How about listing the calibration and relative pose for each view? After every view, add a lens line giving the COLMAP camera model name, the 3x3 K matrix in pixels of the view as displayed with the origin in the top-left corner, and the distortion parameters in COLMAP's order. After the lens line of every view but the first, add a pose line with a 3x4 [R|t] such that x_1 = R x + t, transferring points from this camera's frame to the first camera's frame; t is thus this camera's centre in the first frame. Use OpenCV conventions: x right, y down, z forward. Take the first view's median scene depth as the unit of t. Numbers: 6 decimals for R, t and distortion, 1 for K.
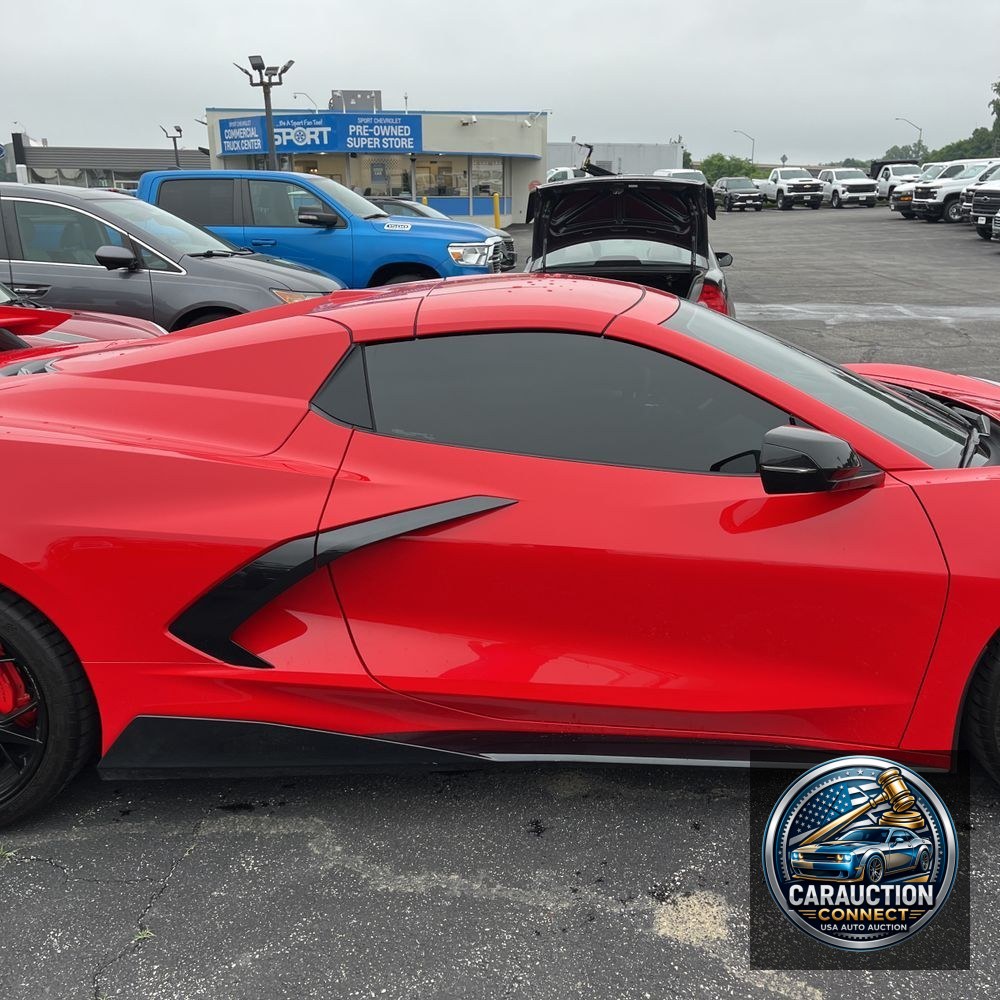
lens RADIAL K [[1016.4, 0, 505.1], [0, 1016.4, 505.8], [0, 0, 1]] dist [0.023263, 0.022780]
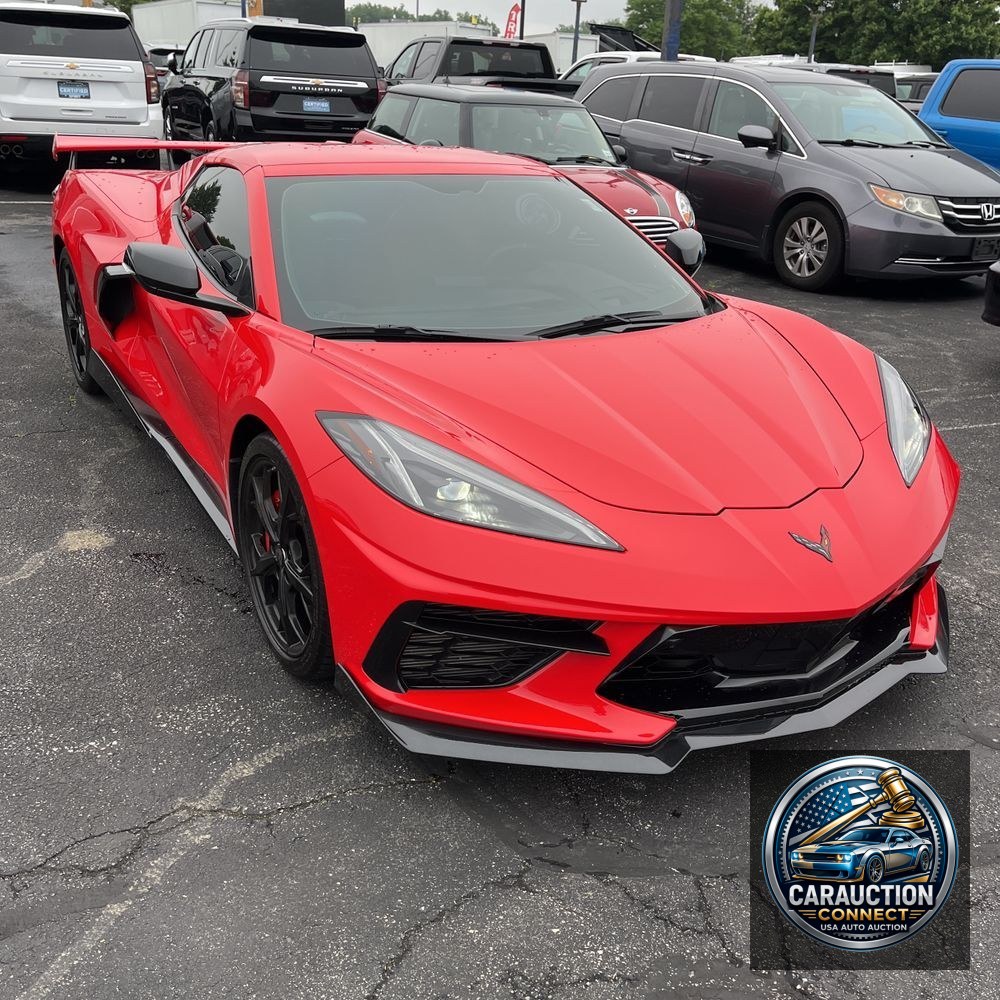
lens RADIAL K [[1006.2, 0, 489.0], [0, 1006.2, 502.4], [0, 0, 1]] dist [0.085630, -0.112135]
pose [[0.523675, 0.374452, -0.765213, 0.098565], [-0.299642, 0.921788, 0.246010, -0.013253], [0.797483, 0.100461, 0.594919, 0.032042]]
